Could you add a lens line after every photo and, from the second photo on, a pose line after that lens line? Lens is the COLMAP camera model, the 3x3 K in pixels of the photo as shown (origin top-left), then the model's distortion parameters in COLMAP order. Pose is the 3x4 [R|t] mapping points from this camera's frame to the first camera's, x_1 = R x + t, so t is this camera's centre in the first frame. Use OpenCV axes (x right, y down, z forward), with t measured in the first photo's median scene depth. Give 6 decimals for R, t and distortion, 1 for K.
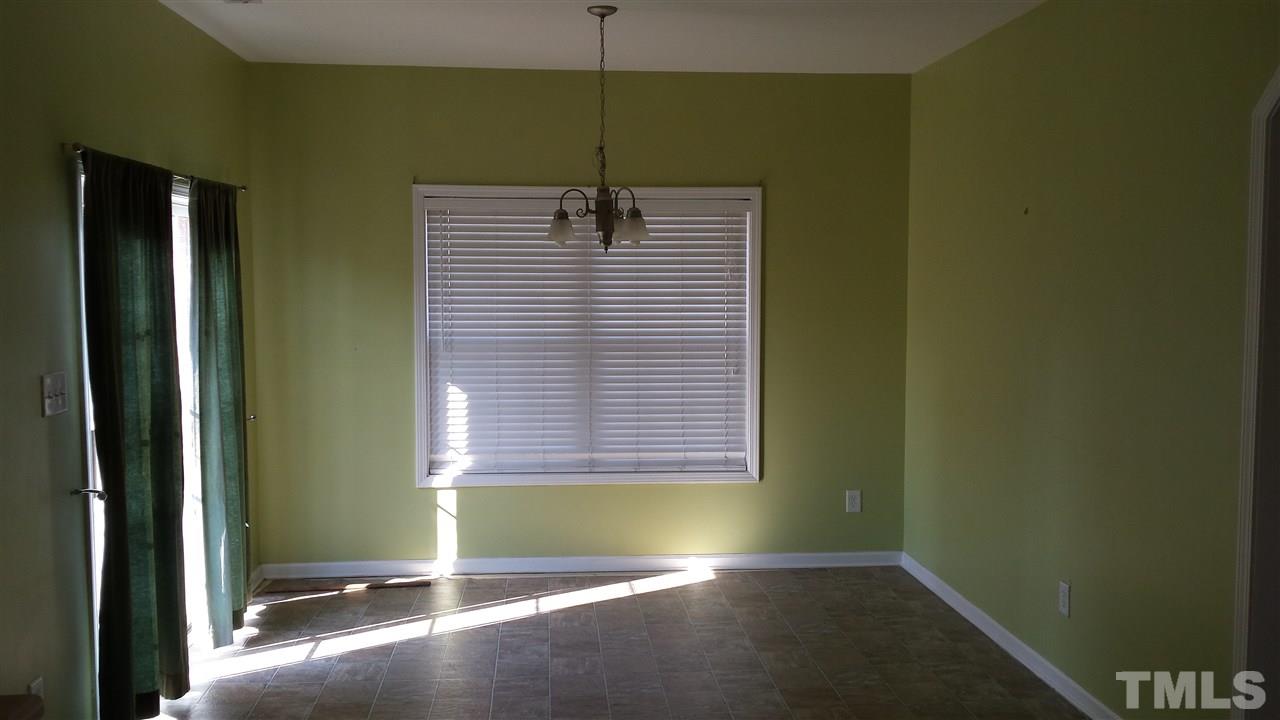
lens RADIAL K [[1154.0, 0, 640.8], [0, 1154.0, 357.1], [0, 0, 1]] dist [0.109096, -0.196232]
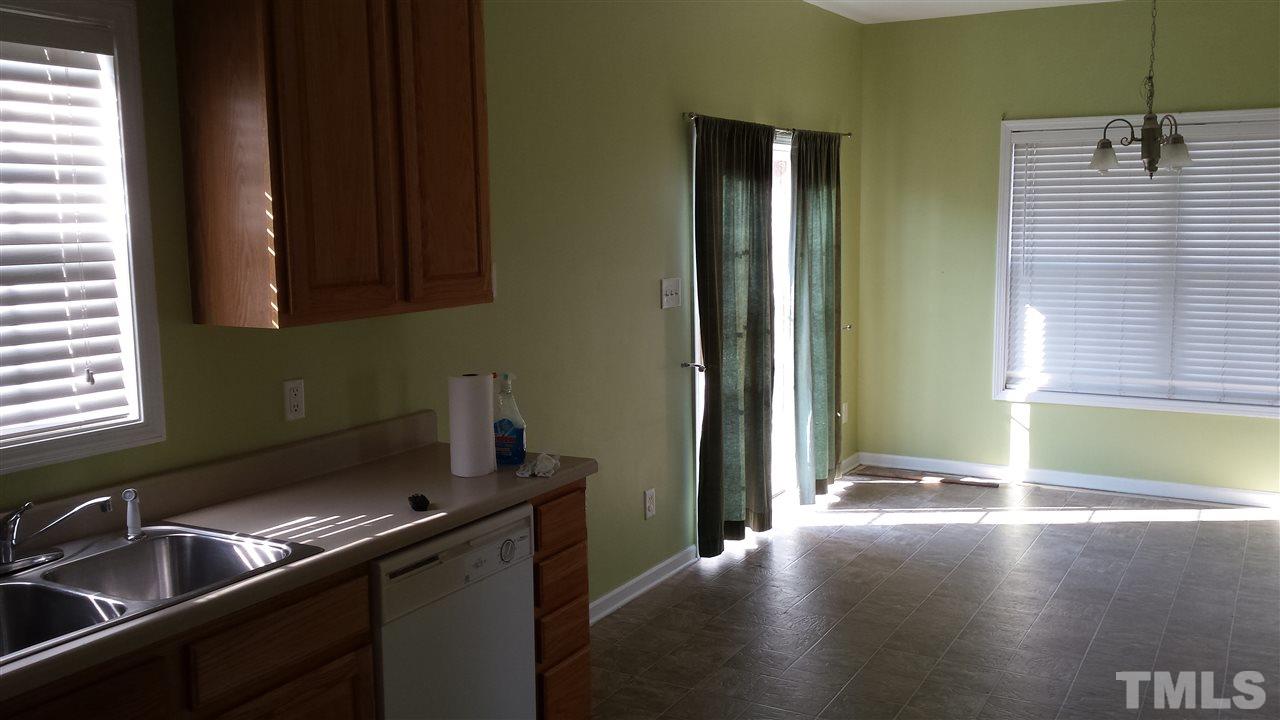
lens RADIAL K [[1154.0, 0, 638.1], [0, 1154.0, 359.2], [0, 0, 1]] dist [0.109096, -0.196232]
pose [[0.828084, 0.060087, -0.557374, 0.172198], [-0.028423, 0.997461, 0.065302, 0.014457], [0.559883, -0.038233, 0.827689, -0.124073]]
